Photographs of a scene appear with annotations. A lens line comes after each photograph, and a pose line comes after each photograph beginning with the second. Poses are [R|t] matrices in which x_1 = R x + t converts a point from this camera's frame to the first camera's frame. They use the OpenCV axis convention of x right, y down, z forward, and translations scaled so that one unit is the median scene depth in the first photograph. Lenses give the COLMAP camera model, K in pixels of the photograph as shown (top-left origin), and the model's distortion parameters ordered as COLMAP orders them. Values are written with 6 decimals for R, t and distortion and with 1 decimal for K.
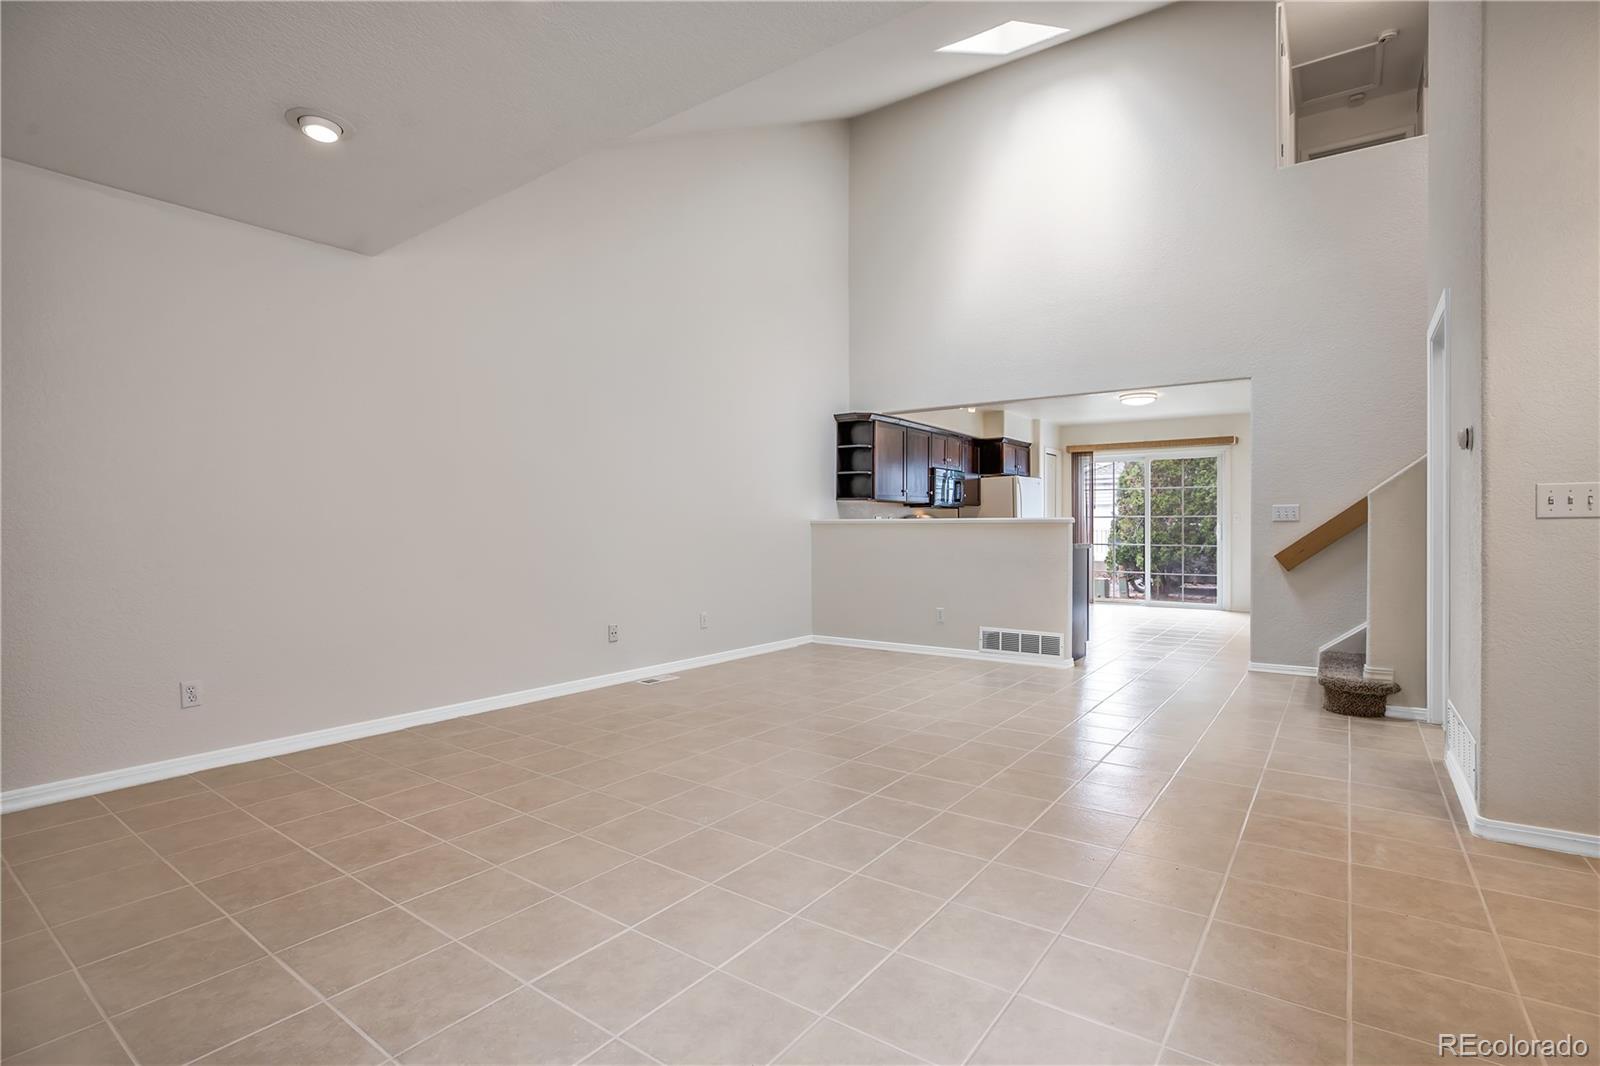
lens RADIAL K [[754.7, 0, 818.2], [0, 754.7, 532.2], [0, 0, 1]] dist [-0.024415, 0.001287]
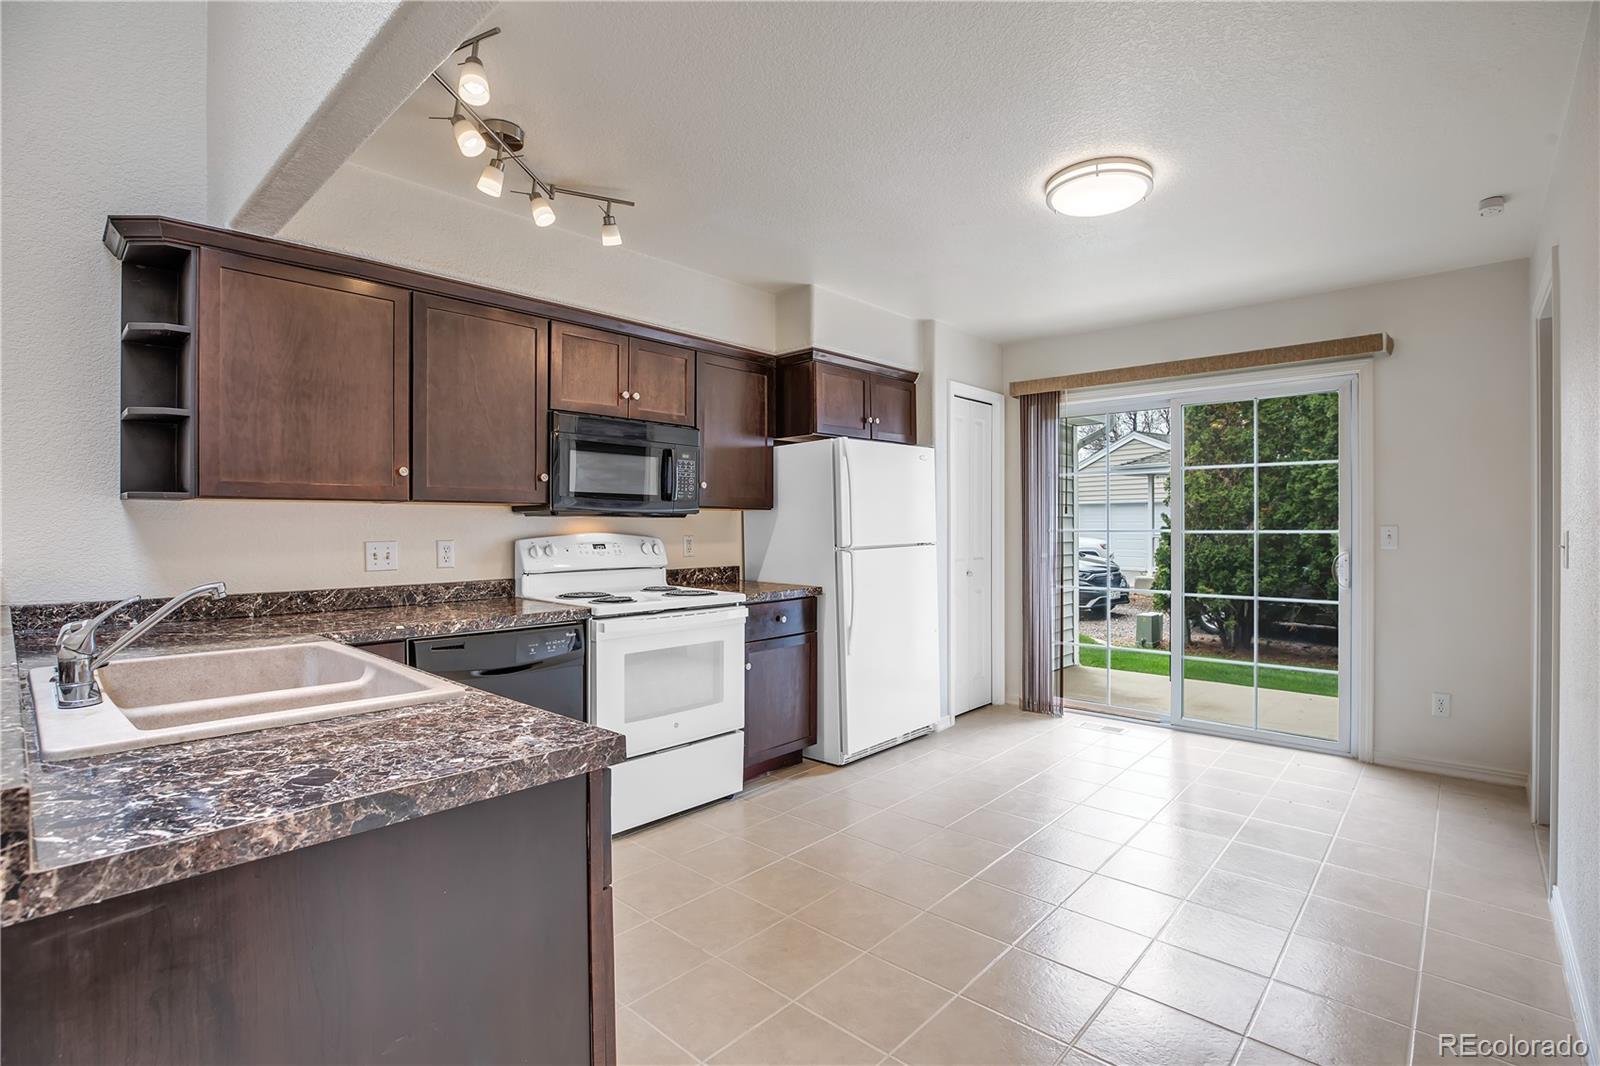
lens RADIAL K [[754.7, 0, 854.2], [0, 754.7, 527.5], [0, 0, 1]] dist [-0.024415, 0.001287]
pose [[0.997514, -0.001131, -0.070466, 0.333767], [0.000965, 0.999997, -0.002391, -0.026727], [0.070469, 0.002317, 0.997511, 0.648014]]
